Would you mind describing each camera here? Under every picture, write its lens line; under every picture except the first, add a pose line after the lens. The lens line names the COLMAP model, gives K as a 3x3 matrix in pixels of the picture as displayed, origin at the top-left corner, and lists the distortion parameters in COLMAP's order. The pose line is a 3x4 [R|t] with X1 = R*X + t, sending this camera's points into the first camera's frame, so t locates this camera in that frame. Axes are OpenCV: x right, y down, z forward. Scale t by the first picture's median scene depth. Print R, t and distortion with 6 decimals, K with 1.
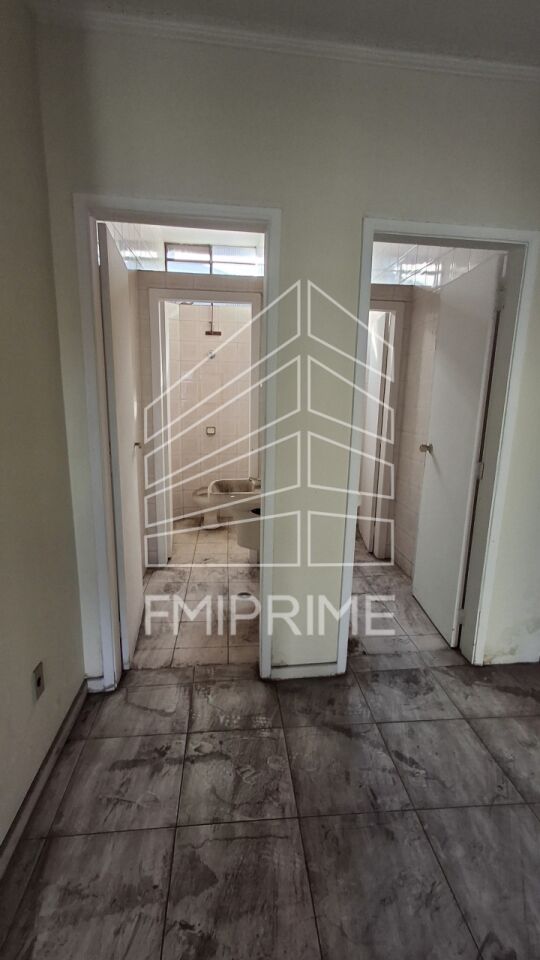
lens RADIAL K [[433.2, 0, 265.1], [0, 433.2, 472.8], [0, 0, 1]] dist [0.004252, -0.001032]
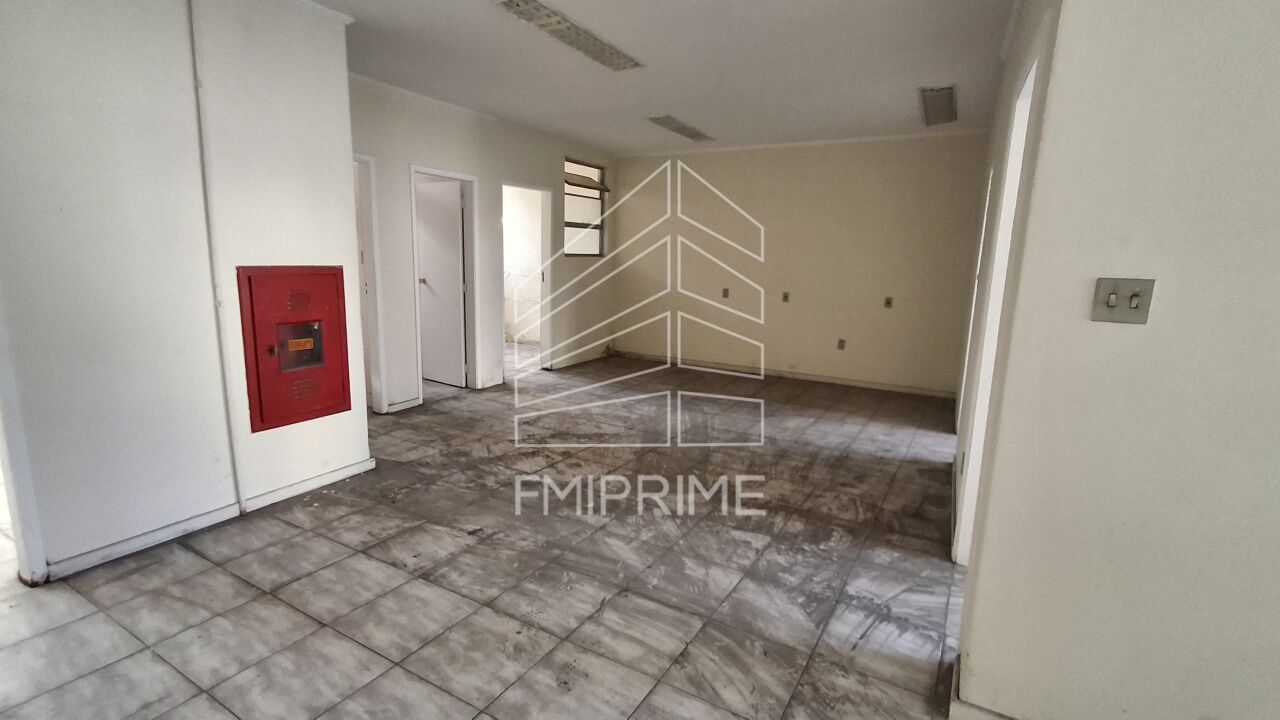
lens RADIAL K [[577.5, 0, 636.3], [0, 577.5, 343.2], [0, 0, 1]] dist [0.004252, -0.001032]
pose [[0.578231, -0.127746, 0.805810, -1.247393], [0.121929, 0.990105, 0.069468, 0.160753], [-0.806711, 0.058083, 0.588085, -1.180656]]
